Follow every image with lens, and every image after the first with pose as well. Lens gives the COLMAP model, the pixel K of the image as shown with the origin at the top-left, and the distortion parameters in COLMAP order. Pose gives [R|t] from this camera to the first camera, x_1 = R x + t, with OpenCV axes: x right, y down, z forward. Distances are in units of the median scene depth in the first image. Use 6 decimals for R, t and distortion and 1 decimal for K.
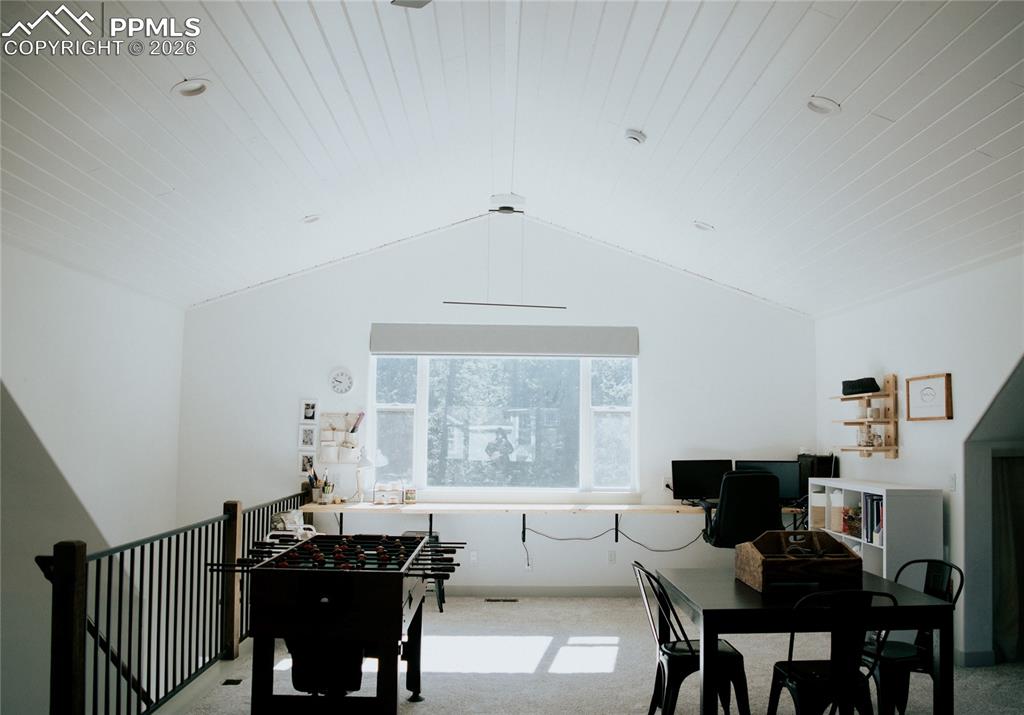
lens RADIAL K [[897.5, 0, 512.0], [0, 897.5, 357.5], [0, 0, 1]] dist [-0.079533, -0.012999]
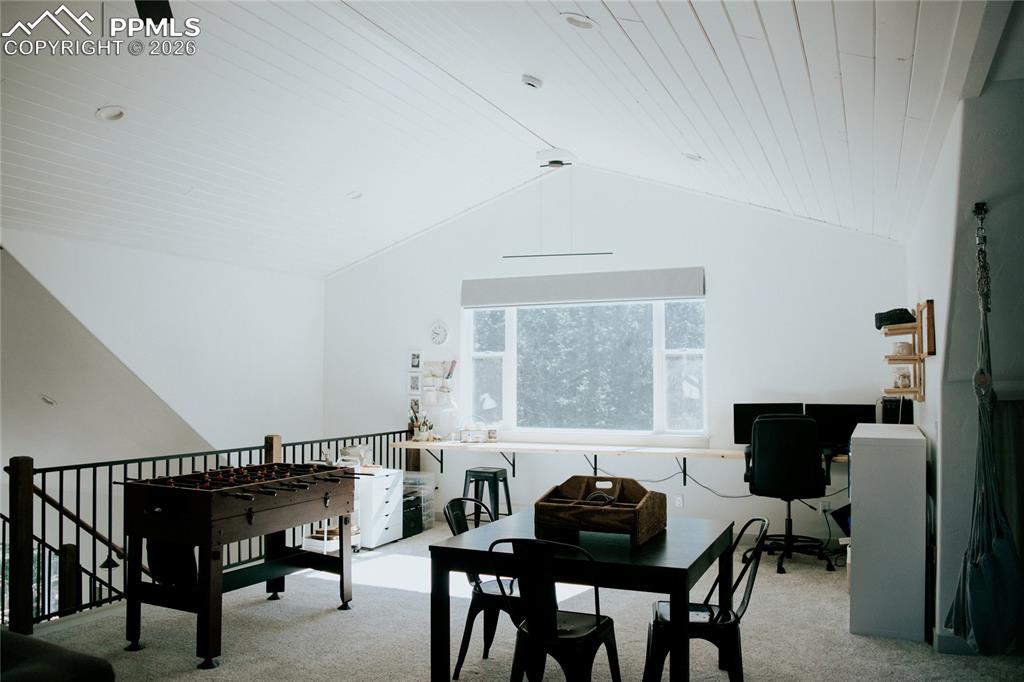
lens RADIAL K [[851.6, 0, 512.0], [0, 851.6, 341.0], [0, 0, 1]] dist [-0.082353, 0.004486]
pose [[0.889292, -0.031534, -0.456251, 0.383278], [0.048503, 0.998497, 0.025529, 0.013289], [0.454760, -0.044832, 0.889485, 0.086320]]
